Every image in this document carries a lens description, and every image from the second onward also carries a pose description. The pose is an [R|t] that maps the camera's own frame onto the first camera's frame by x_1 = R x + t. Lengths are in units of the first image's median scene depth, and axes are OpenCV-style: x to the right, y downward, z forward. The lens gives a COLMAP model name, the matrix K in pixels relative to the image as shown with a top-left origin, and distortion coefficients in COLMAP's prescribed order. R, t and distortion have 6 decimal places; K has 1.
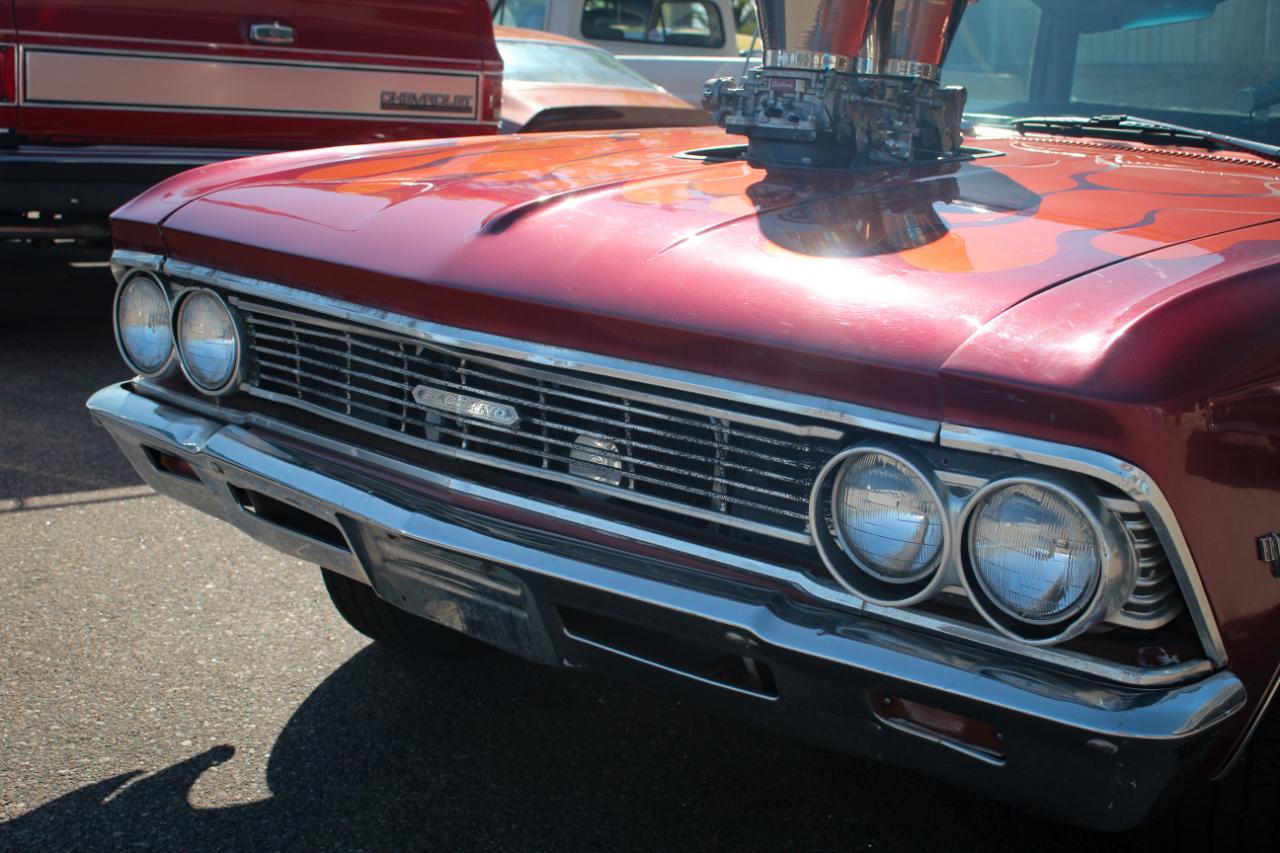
lens RADIAL K [[1811.1, 0, 640.0], [0, 1811.1, 426.5], [0, 0, 1]] dist [-0.059259, -0.018777]
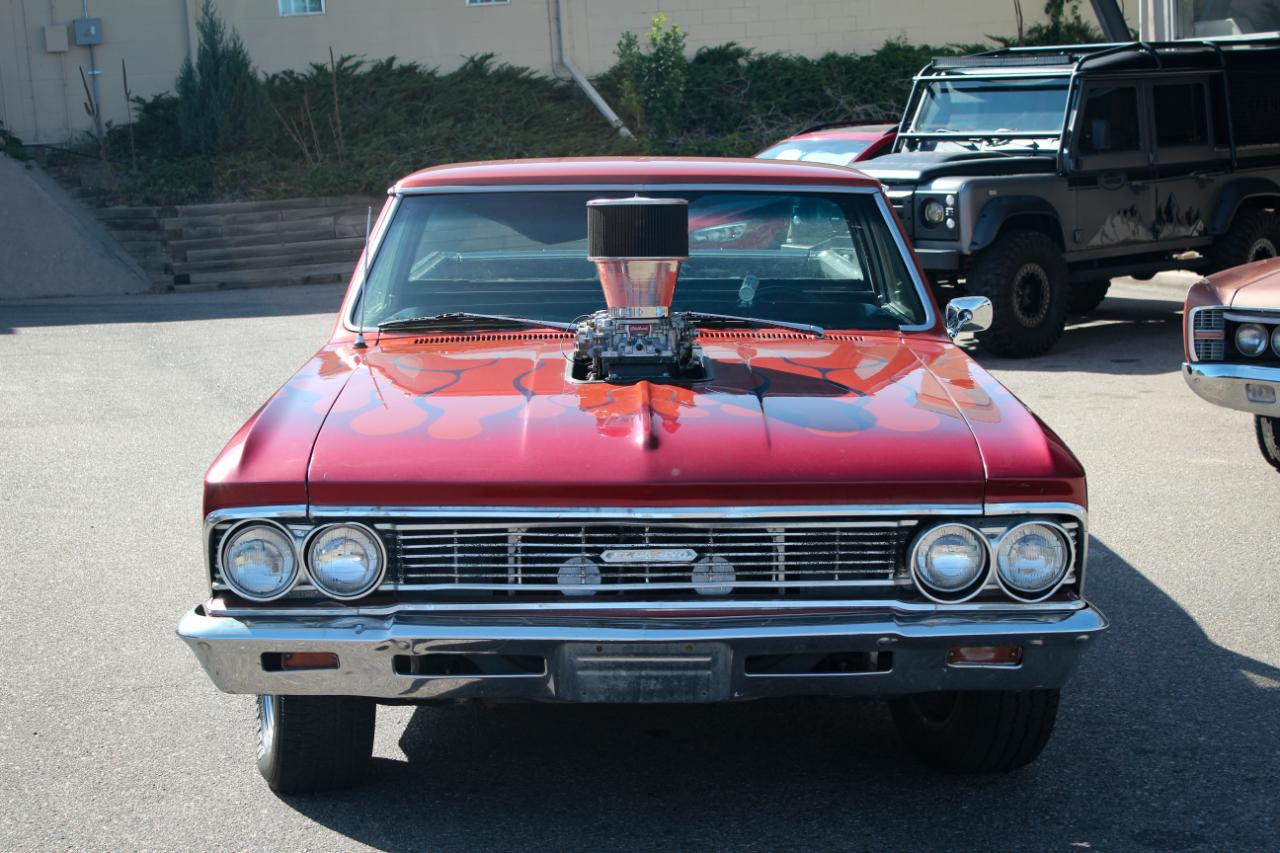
lens RADIAL K [[2381.2, 0, 640.0], [0, 2381.2, 426.5], [0, 0, 1]] dist [0.000374, 0.095010]
pose [[0.720319, -0.143940, 0.678544, -1.495441], [0.182597, 0.983078, 0.014702, -0.154446], [-0.669178, 0.113310, 0.734413, -0.559391]]
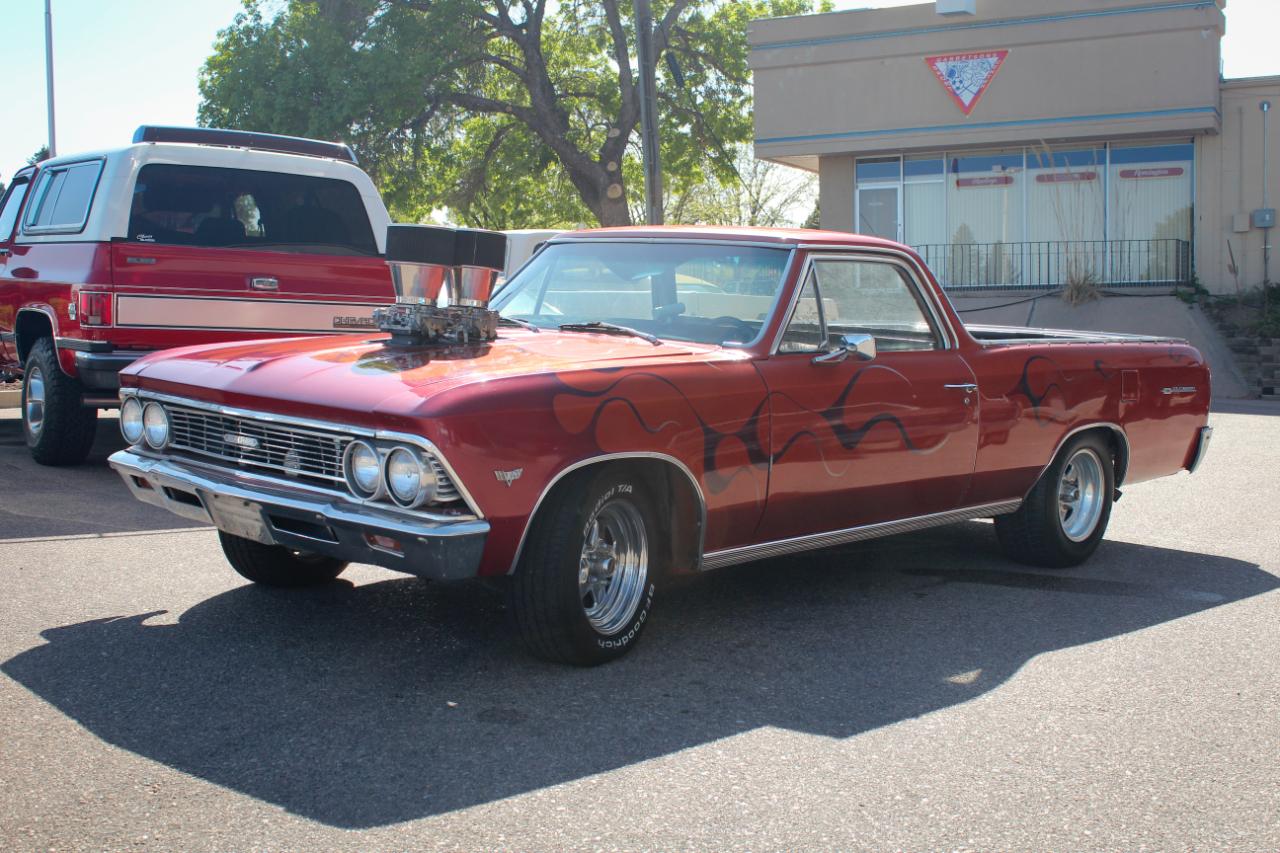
lens RADIAL K [[1562.5, 0, 642.0], [0, 1562.5, 440.6], [0, 0, 1]] dist [-0.081525, 0.049530]
pose [[0.999290, -0.011024, -0.036036, 0.518415], [0.007266, 0.994675, -0.102805, 0.207123], [0.036978, 0.102470, 0.994049, -1.077353]]
